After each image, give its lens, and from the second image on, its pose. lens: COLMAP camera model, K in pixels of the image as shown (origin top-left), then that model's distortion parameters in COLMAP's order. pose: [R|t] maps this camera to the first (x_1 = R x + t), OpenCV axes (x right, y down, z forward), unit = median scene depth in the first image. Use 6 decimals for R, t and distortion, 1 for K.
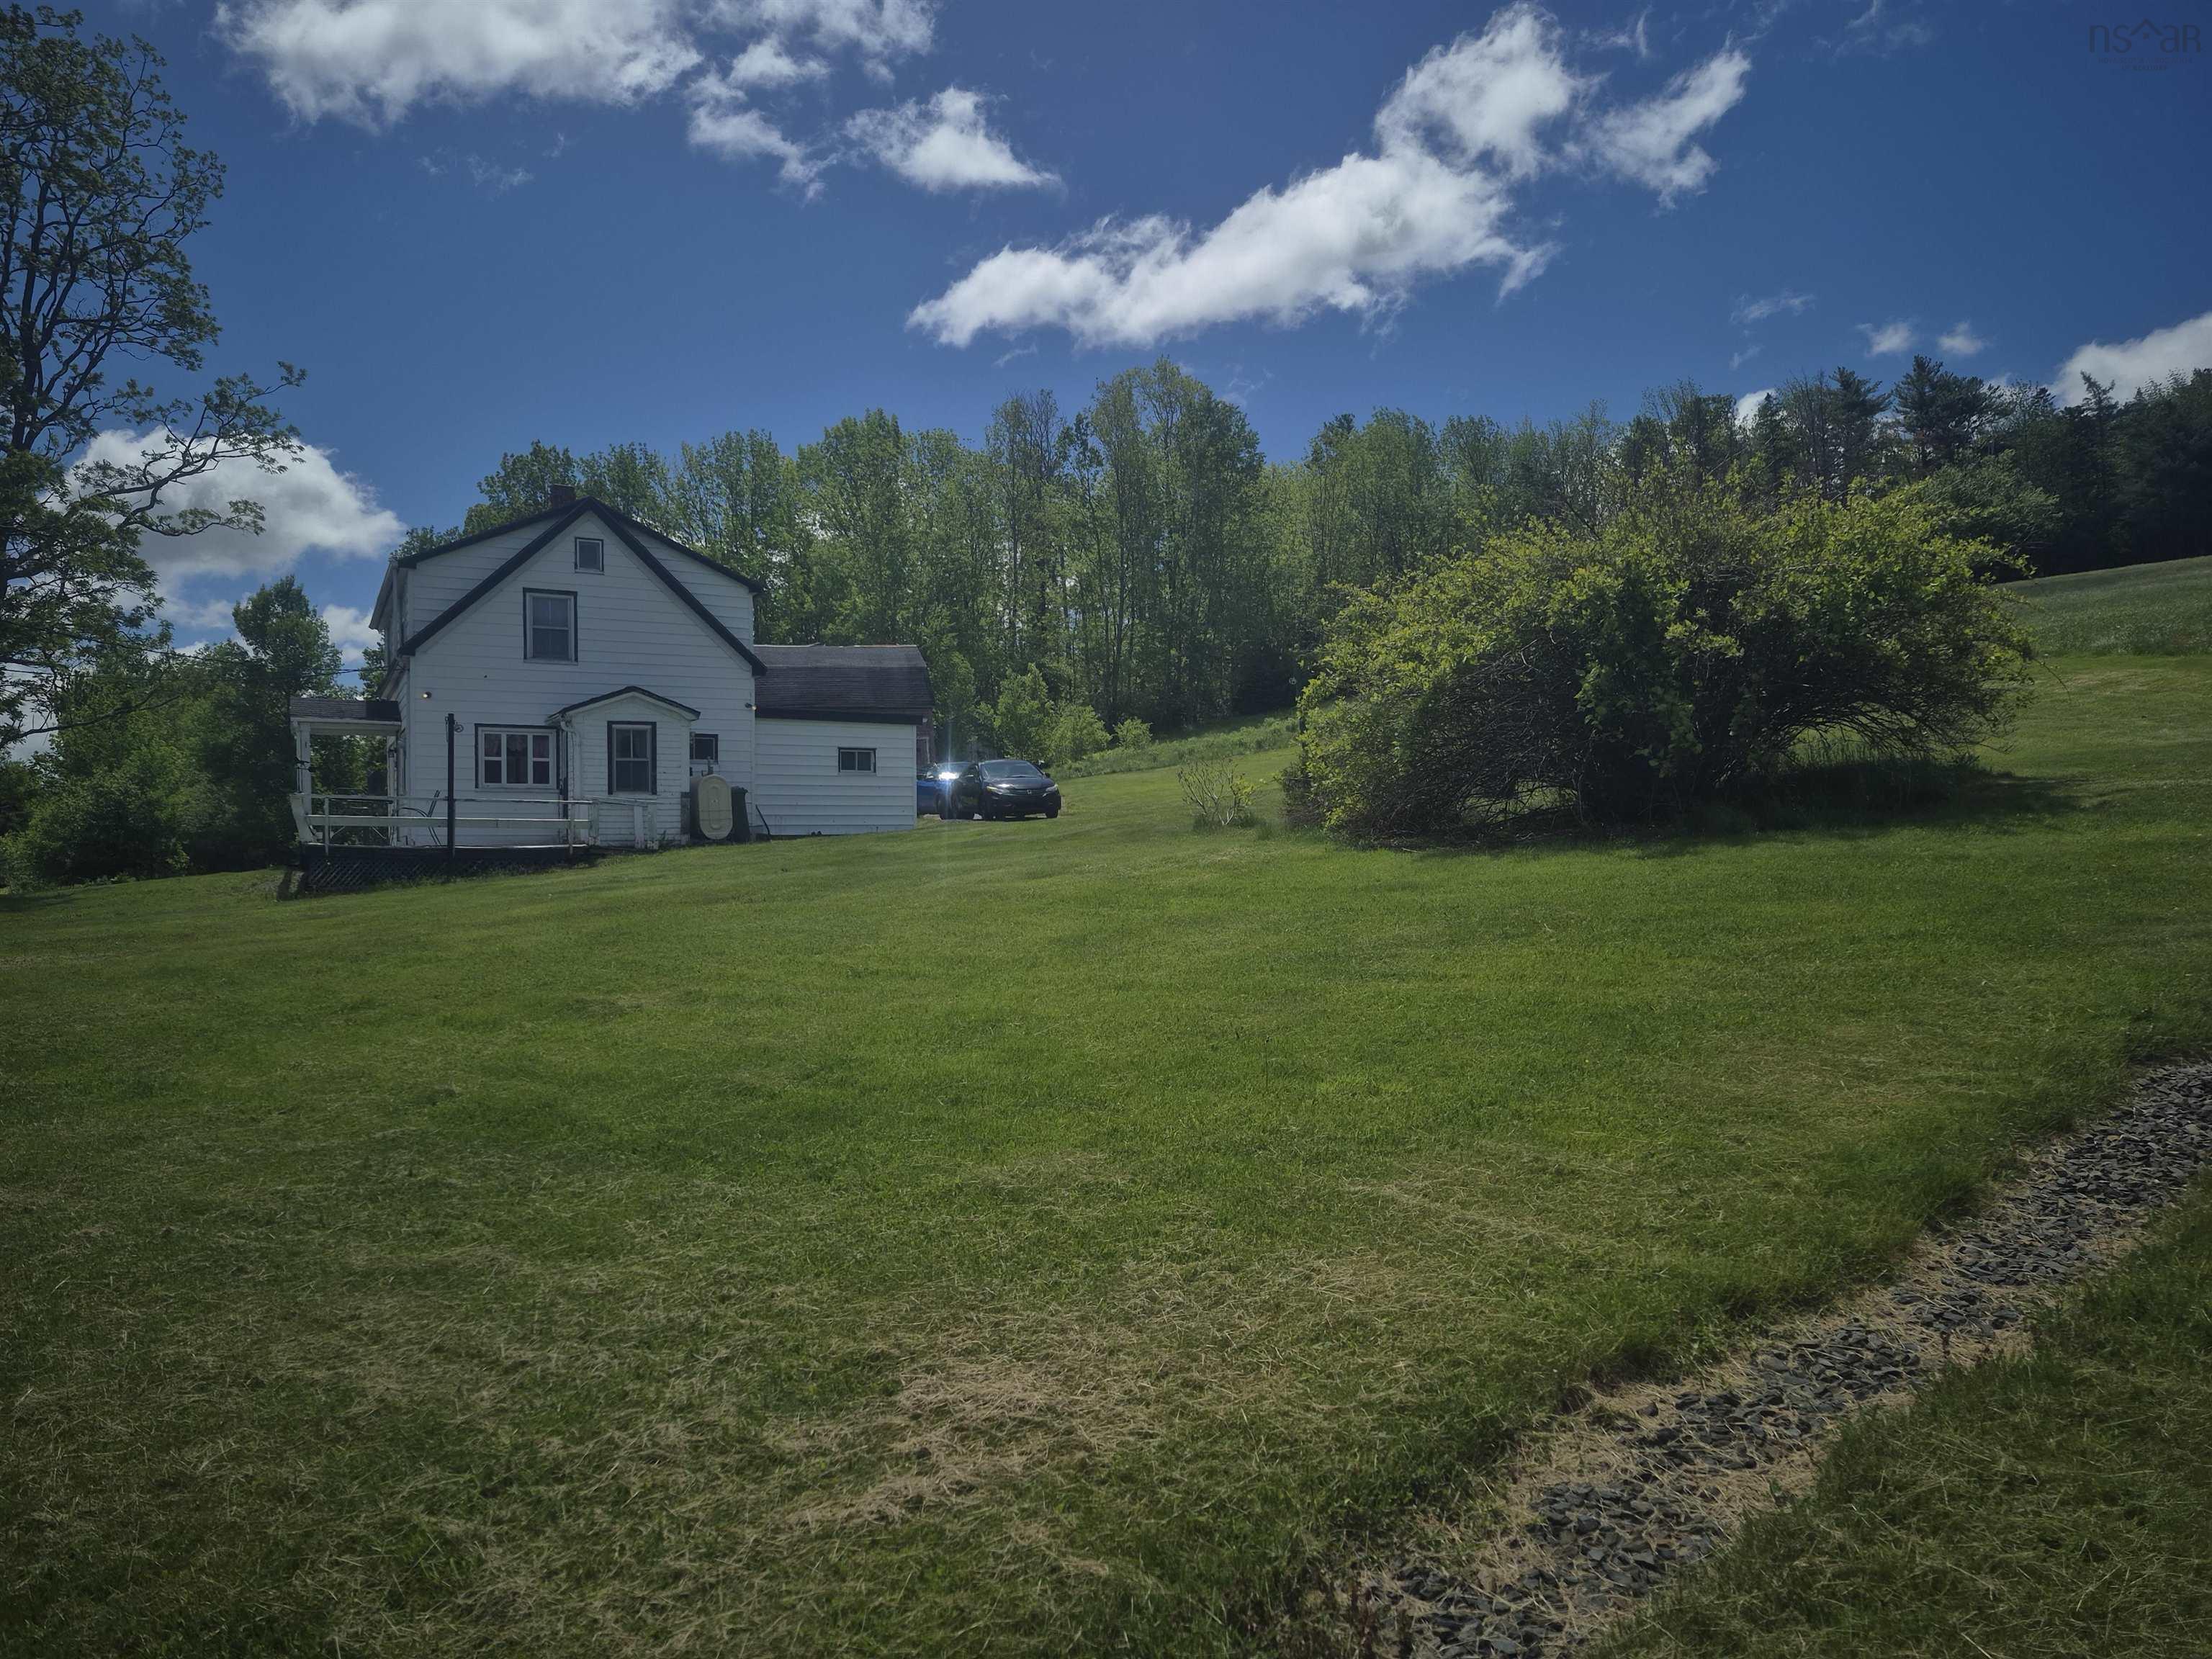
lens RADIAL K [[1537.8, 0, 1107.6], [0, 1537.8, 838.2], [0, 0, 1]] dist [0.091393, -0.095949]
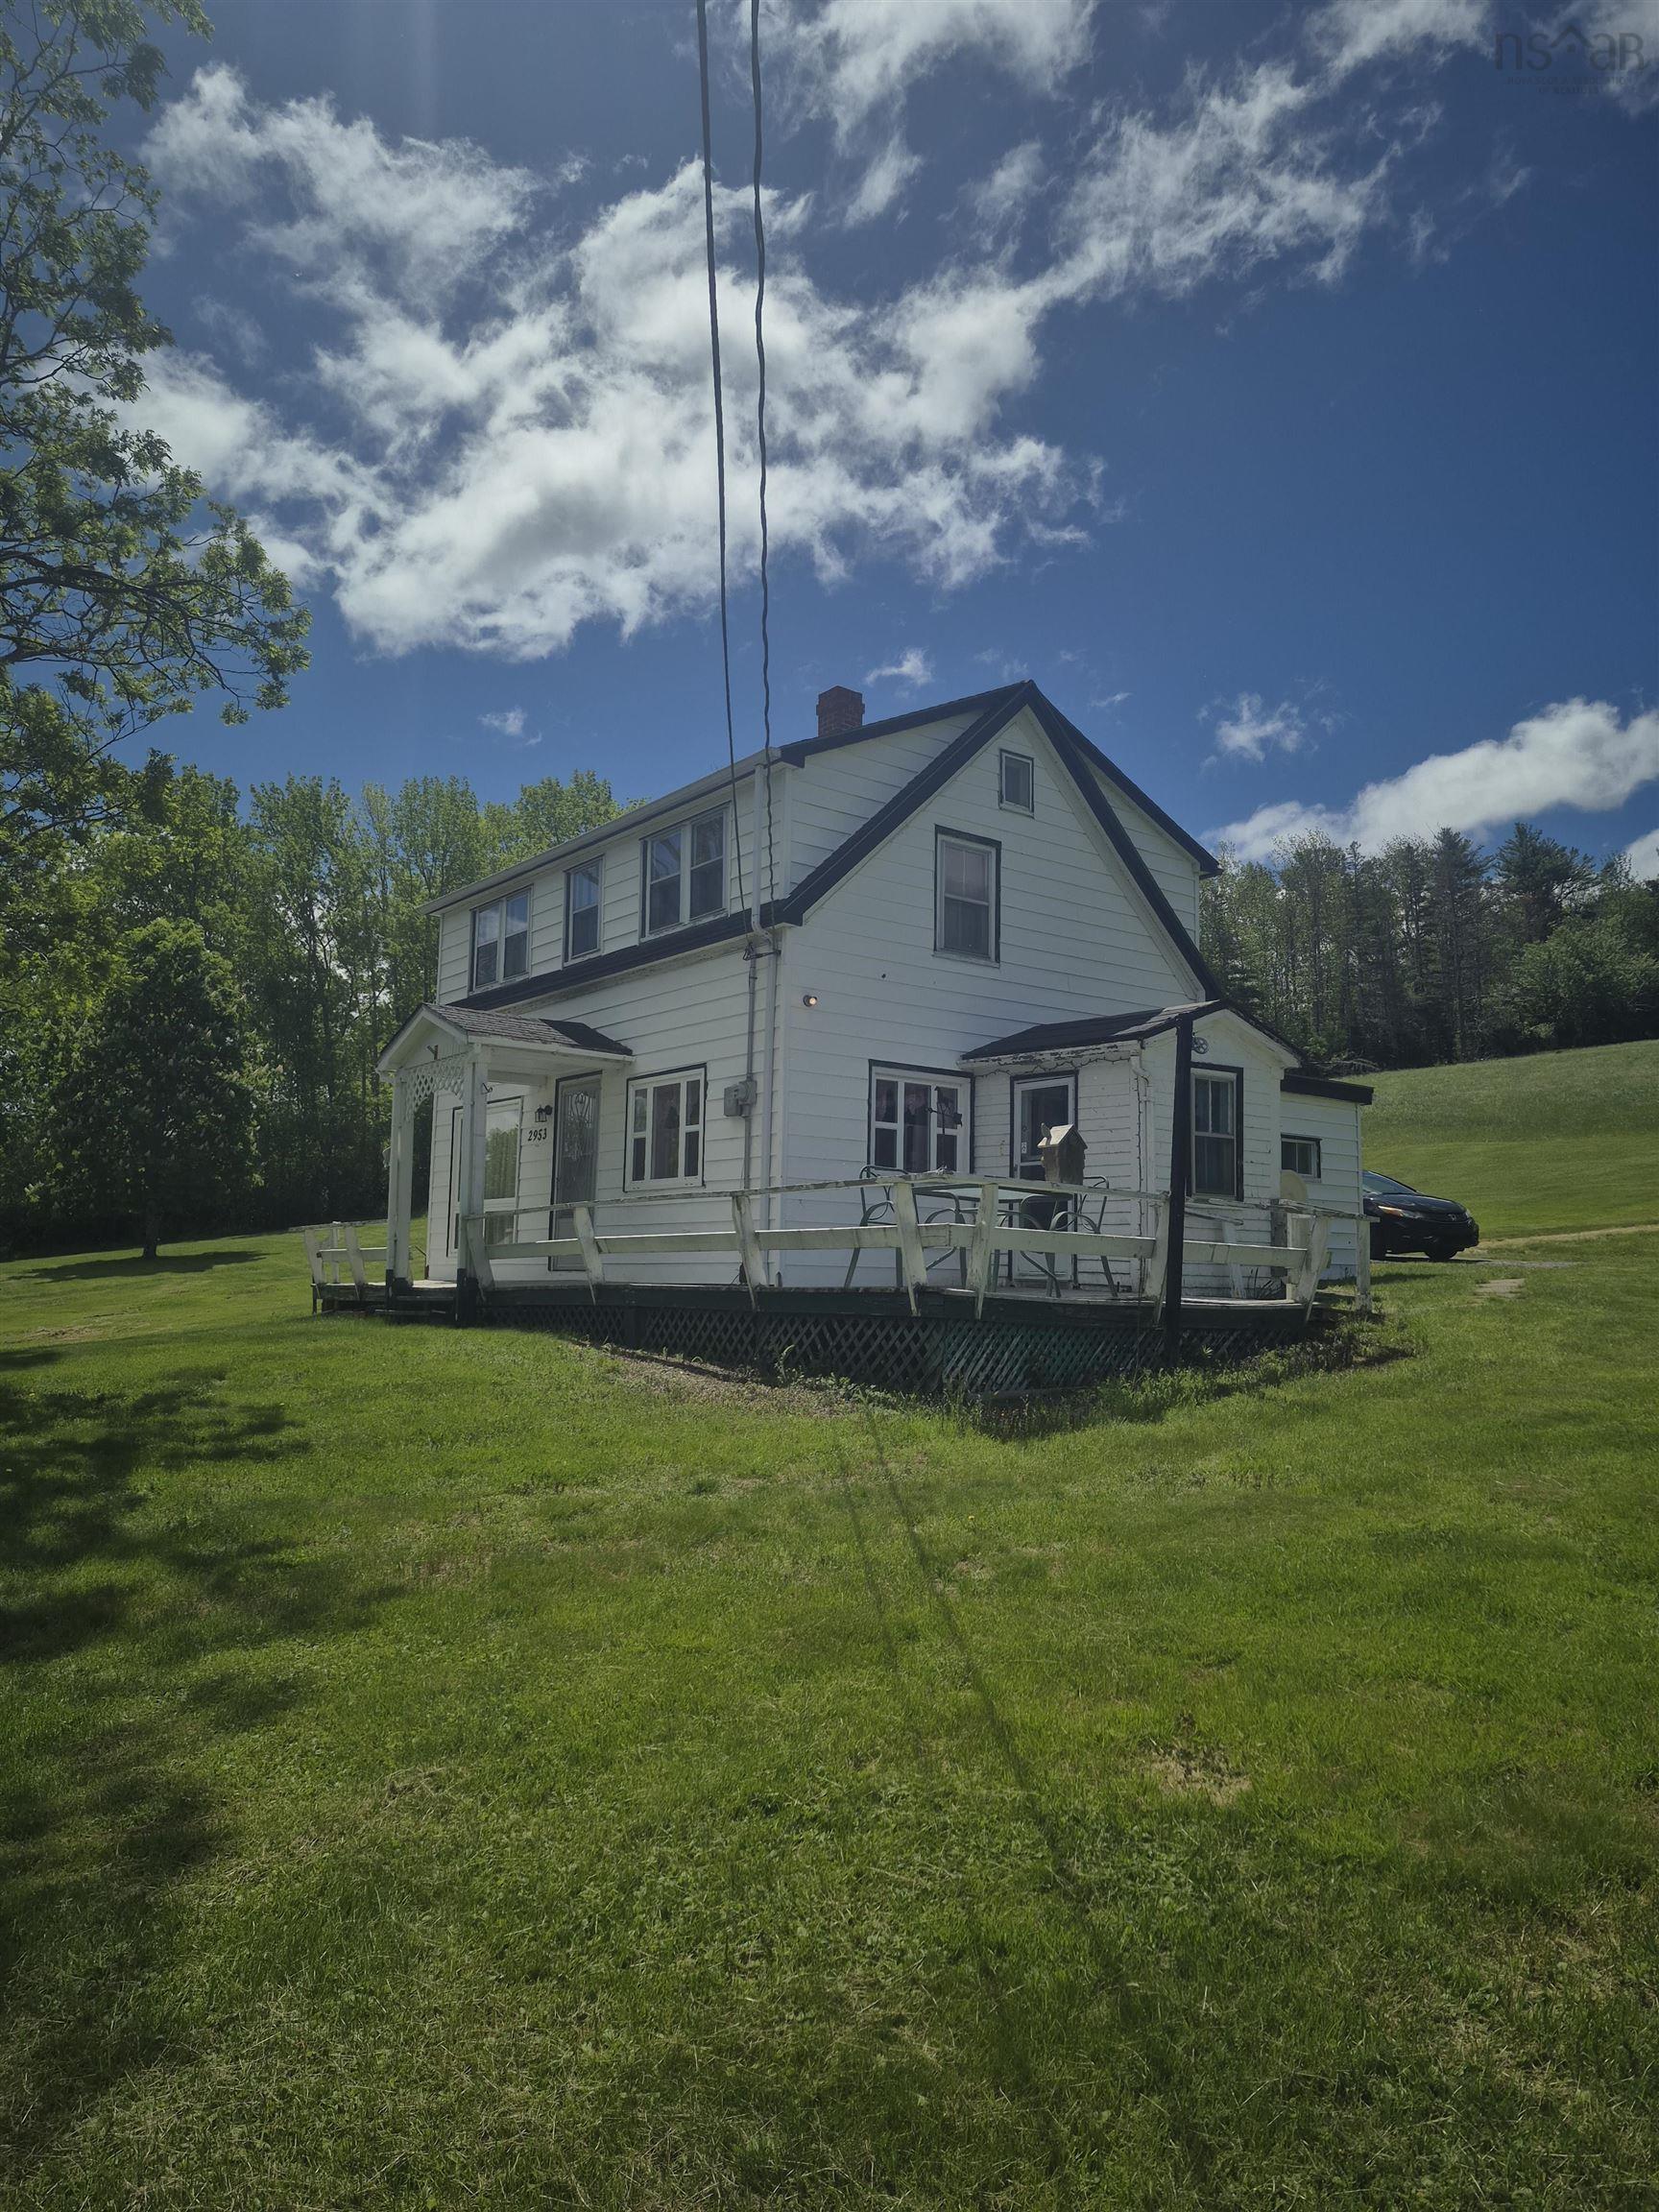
lens RADIAL K [[1537.8, 0, 826.0], [0, 1537.8, 1096.2], [0, 0, 1]] dist [0.091393, -0.095949]
pose [[0.983076, 0.043321, 0.178000, -0.504173], [-0.022810, 0.993022, -0.115701, 0.001203], [-0.181770, 0.109683, 0.977205, 0.470678]]
